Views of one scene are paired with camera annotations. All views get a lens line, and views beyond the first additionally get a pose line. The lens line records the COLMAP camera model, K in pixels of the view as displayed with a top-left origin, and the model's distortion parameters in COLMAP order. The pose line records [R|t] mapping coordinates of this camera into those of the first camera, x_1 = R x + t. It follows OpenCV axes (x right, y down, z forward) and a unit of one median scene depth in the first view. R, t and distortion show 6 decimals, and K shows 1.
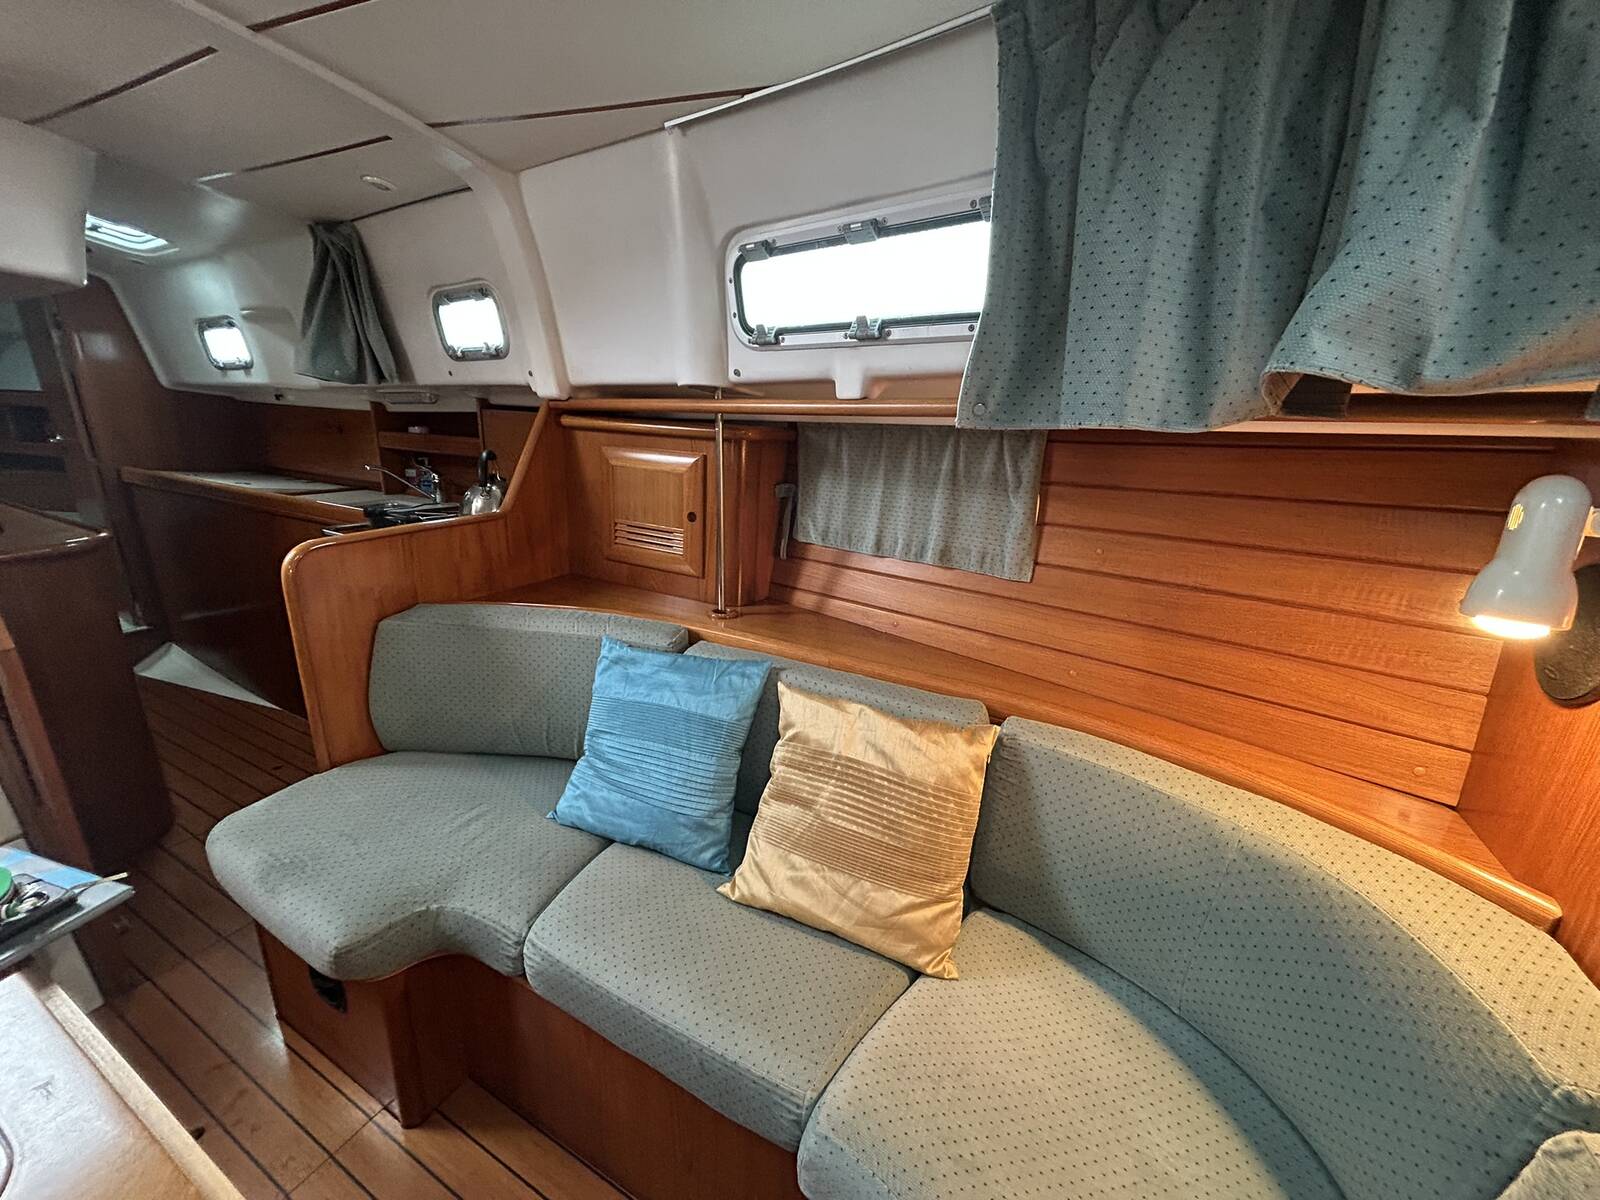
lens RADIAL K [[645.6, 0, 796.3], [0, 645.6, 597.5], [0, 0, 1]] dist [-0.001595, -0.000358]
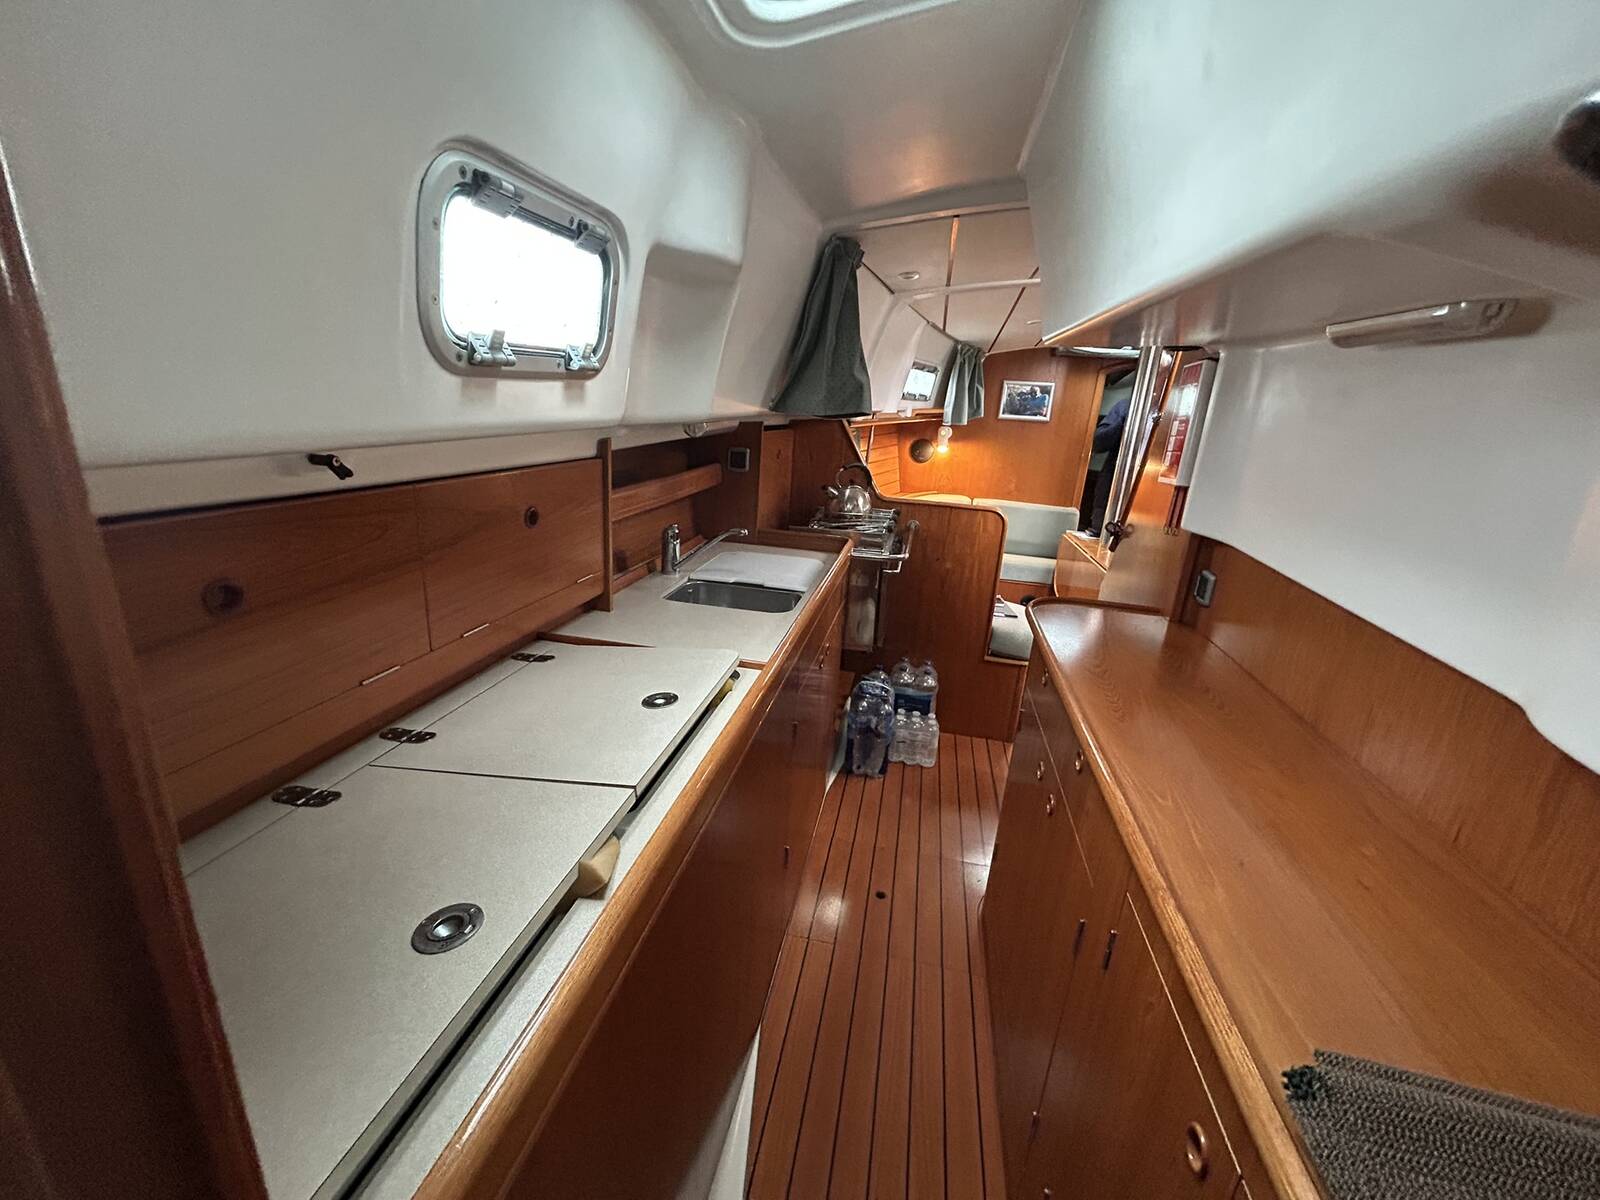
lens RADIAL K [[641.0, 0, 795.5], [0, 641.0, 602.6], [0, 0, 1]] dist [-0.002302, 0.000129]
pose [[-0.285757, -0.338997, 0.896339, -1.179378], [0.201953, 0.893032, 0.402130, -0.353792], [-0.936781, 0.295930, -0.186729, 0.969197]]
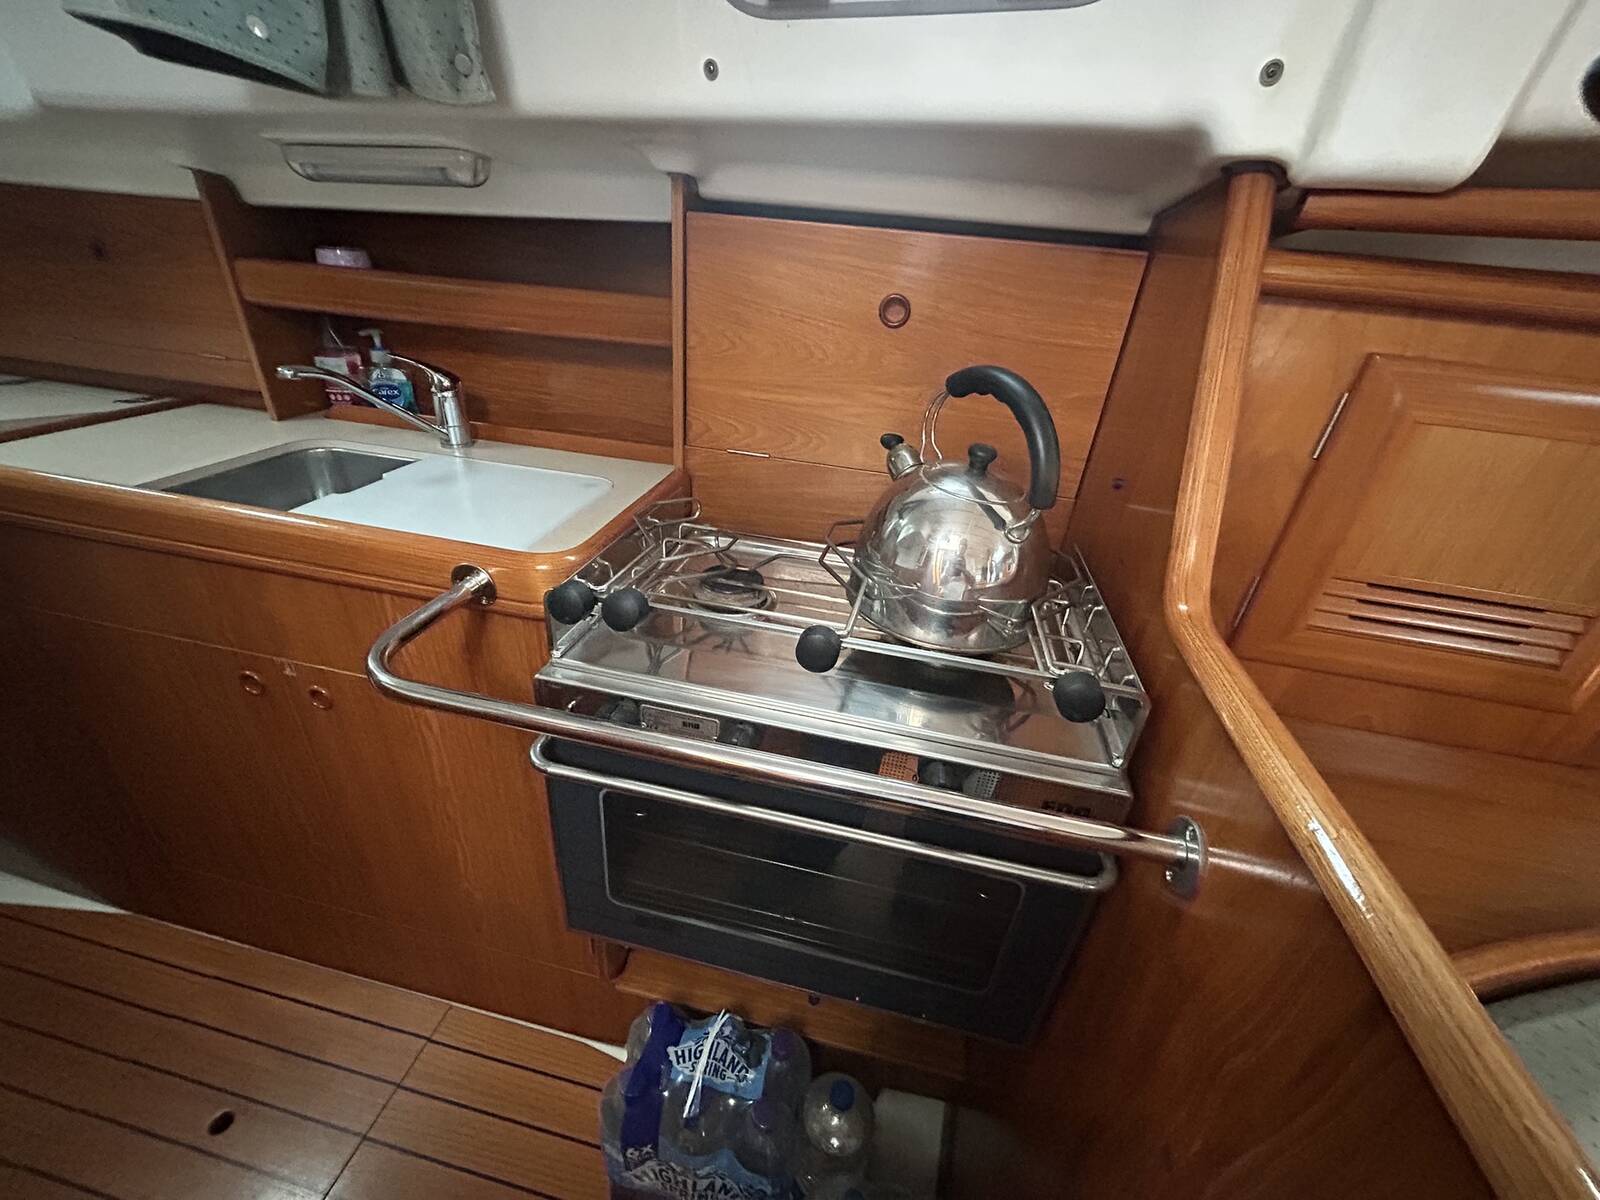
lens RADIAL K [[641.0, 0, 795.5], [0, 641.0, 602.6], [0, 0, 1]] dist [-0.002302, 0.000129]
pose [[0.958527, -0.106448, 0.264378, -0.437829], [0.041833, 0.970133, 0.238941, -0.130026], [-0.281916, -0.217972, 0.934351, 0.480868]]
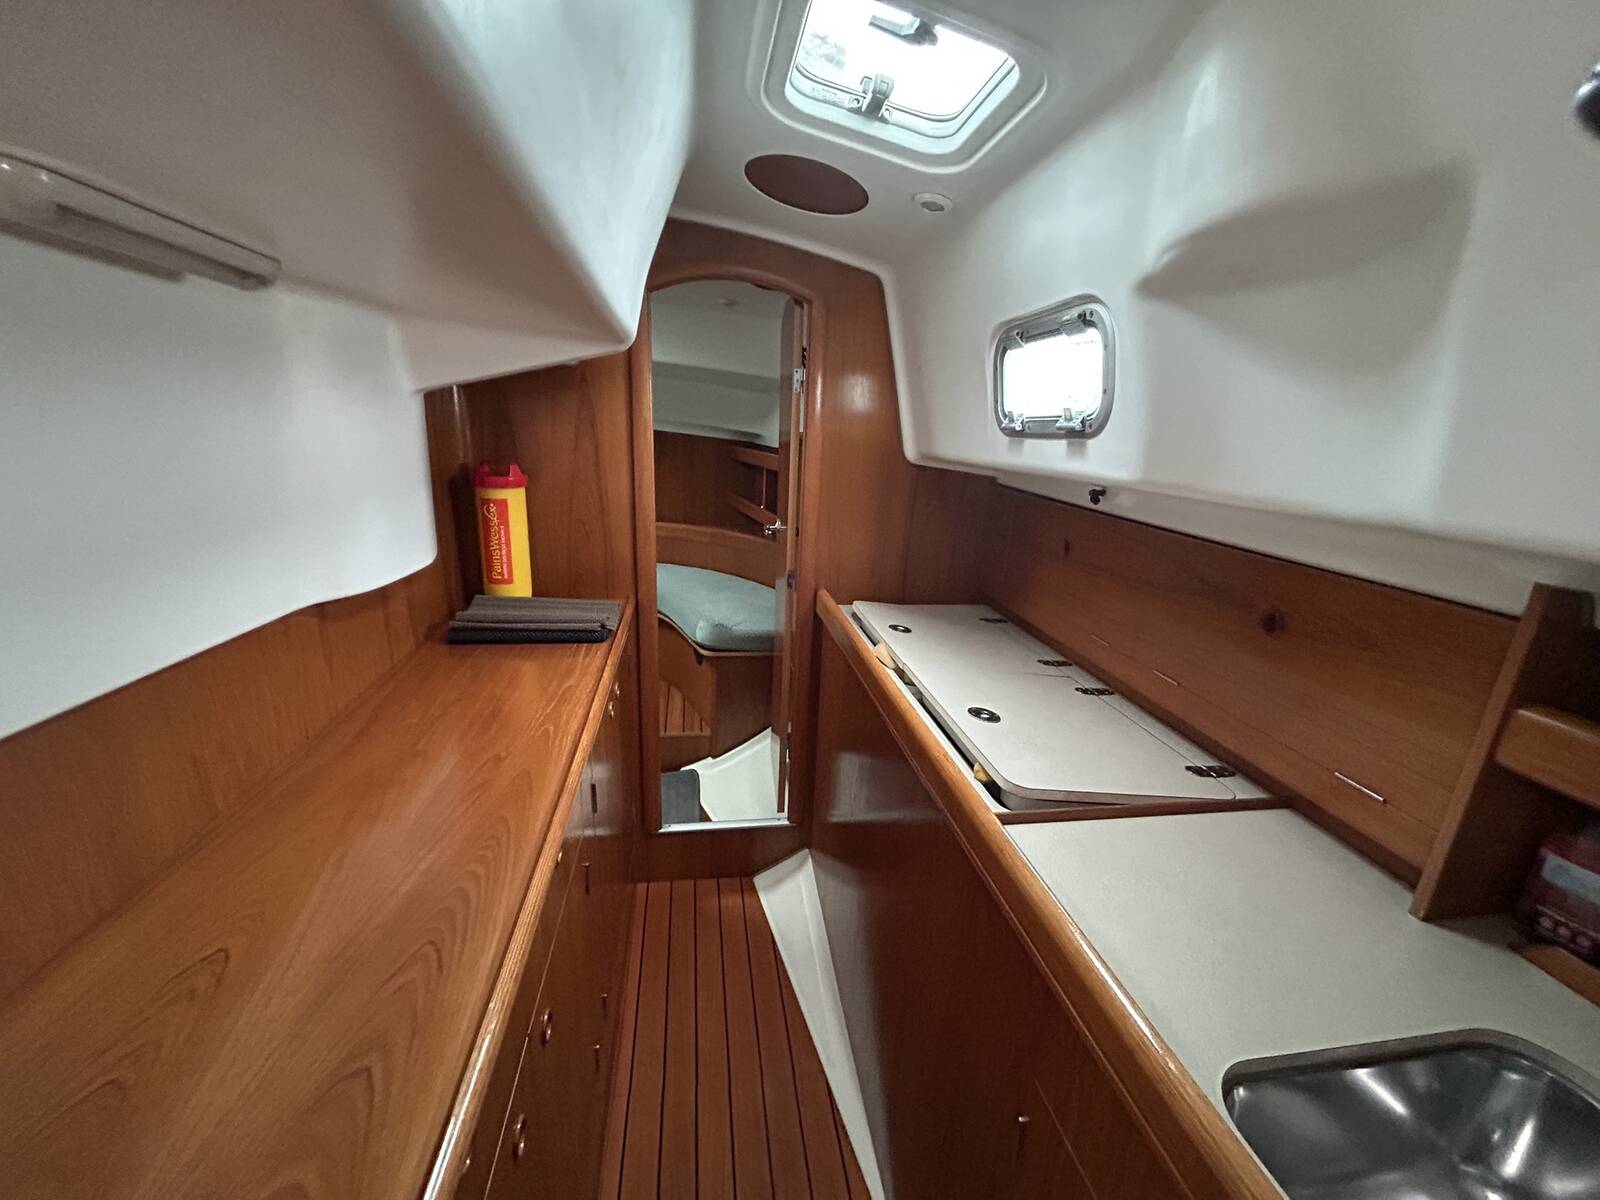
lens RADIAL K [[641.0, 0, 795.5], [0, 641.0, 602.6], [0, 0, 1]] dist [-0.002302, 0.000129]
pose [[0.603180, 0.215534, -0.767932, -0.628381], [-0.252232, 0.964931, 0.072707, -0.240823], [0.756672, 0.149842, 0.636392, 0.633109]]
